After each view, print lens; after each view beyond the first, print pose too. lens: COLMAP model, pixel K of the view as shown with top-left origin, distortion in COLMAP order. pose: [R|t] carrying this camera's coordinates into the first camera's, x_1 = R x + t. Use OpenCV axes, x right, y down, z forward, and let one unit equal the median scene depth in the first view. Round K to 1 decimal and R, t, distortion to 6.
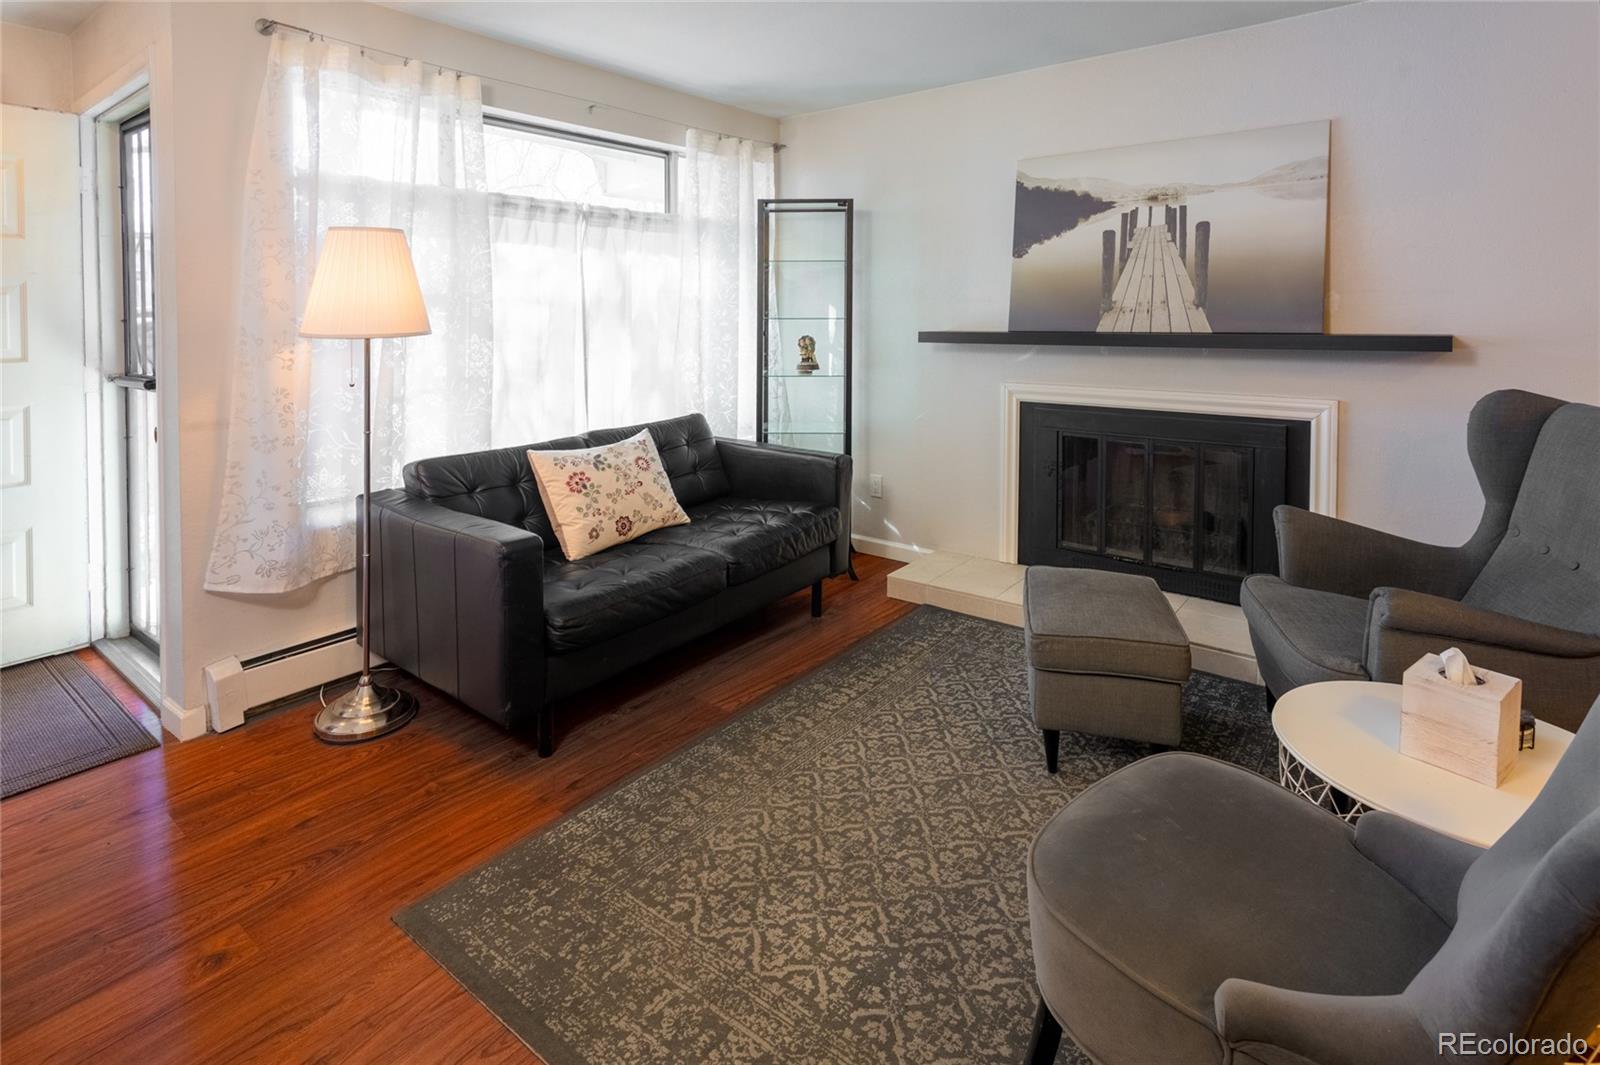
lens RADIAL K [[802.5, 0, 800.0], [0, 802.5, 532.5], [0, 0, 1]] dist [0.001080, 0.000701]
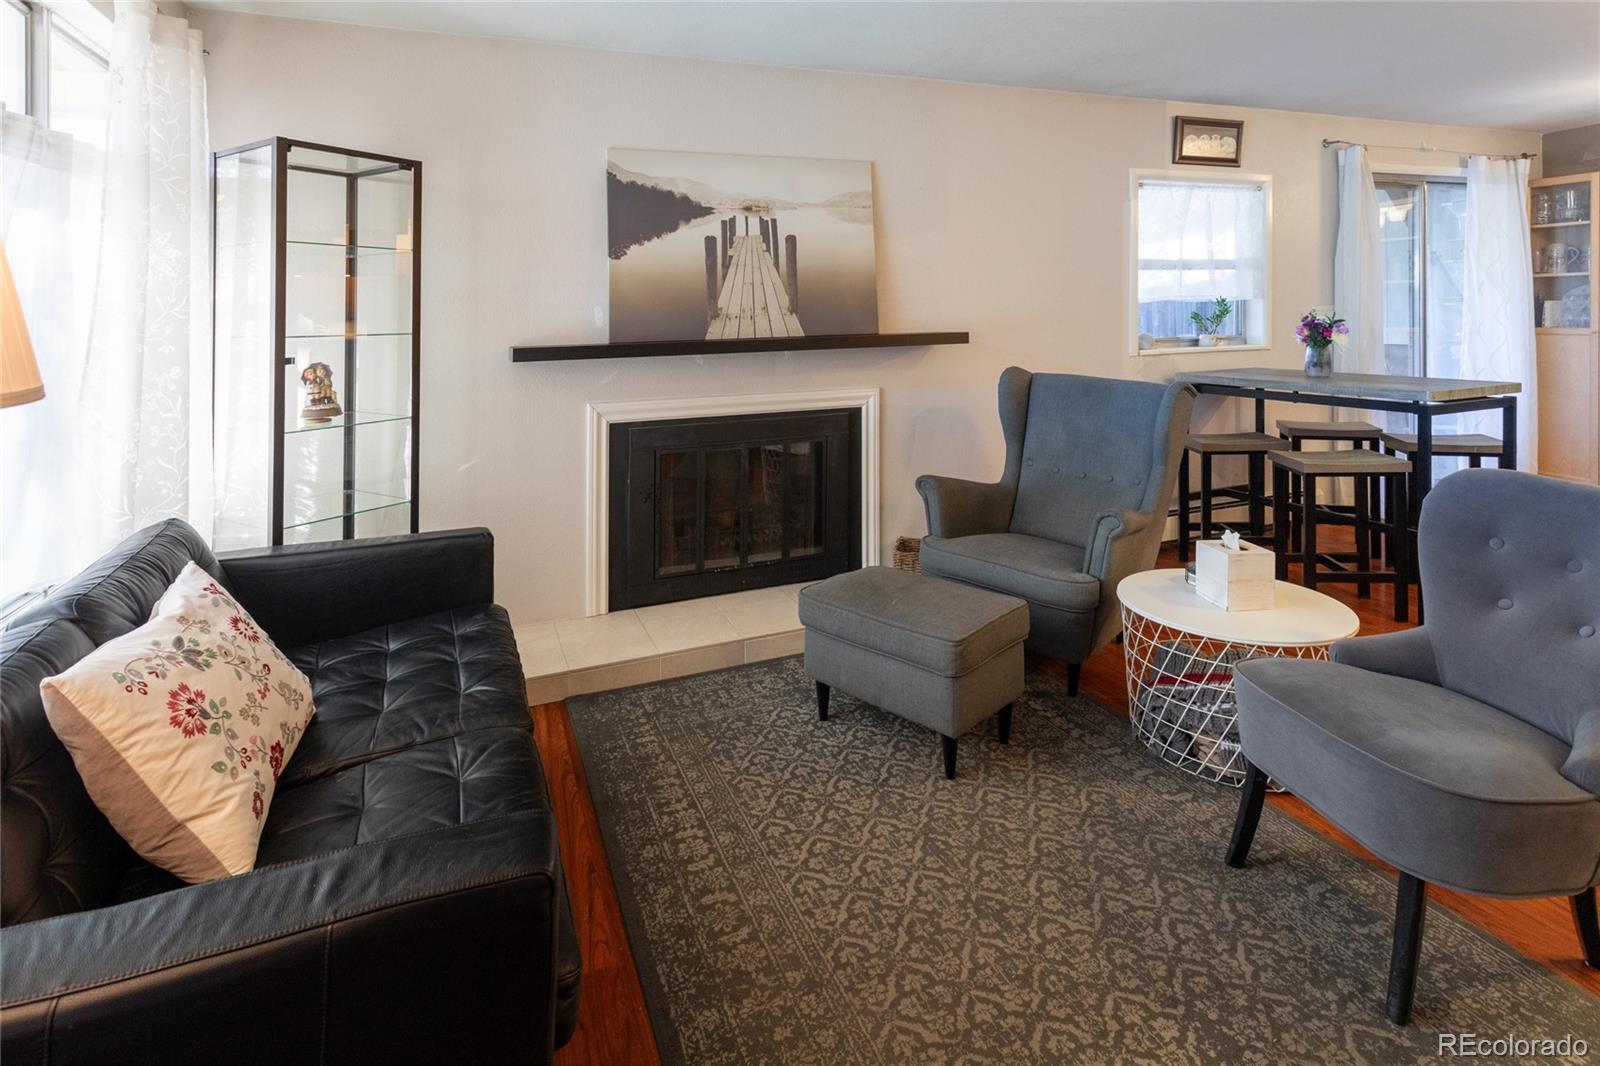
lens RADIAL K [[826.0, 0, 801.3], [0, 826.0, 467.3], [0, 0, 1]] dist [0.001422, 0.001522]
pose [[0.491469, -0.161143, 0.855857, -0.477548], [0.249241, 0.967653, 0.039067, -0.125032], [-0.834468, 0.194114, 0.515735, 0.473017]]
